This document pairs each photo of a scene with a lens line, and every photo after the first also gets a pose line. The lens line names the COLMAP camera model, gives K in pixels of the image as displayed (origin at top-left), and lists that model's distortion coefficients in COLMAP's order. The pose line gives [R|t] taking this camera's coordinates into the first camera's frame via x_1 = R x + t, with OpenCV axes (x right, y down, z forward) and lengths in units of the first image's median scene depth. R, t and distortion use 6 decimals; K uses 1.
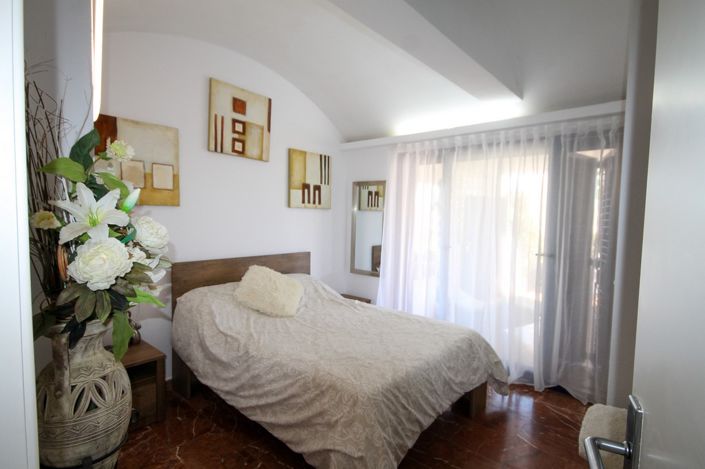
lens RADIAL K [[354.2, 0, 352.5], [0, 354.2, 234.5], [0, 0, 1]] dist [0.001955, 0.000337]
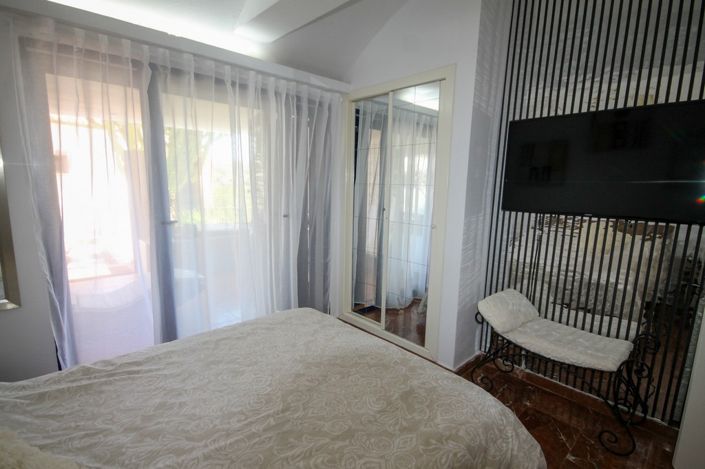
lens RADIAL K [[346.8, 0, 352.5], [0, 346.8, 234.5], [0, 0, 1]] dist [0.032238, -0.000038]
pose [[0.112541, -0.184829, 0.976306, -0.437390], [0.025302, 0.982762, 0.183134, -0.067191], [-0.993325, 0.004093, 0.115278, 0.713791]]
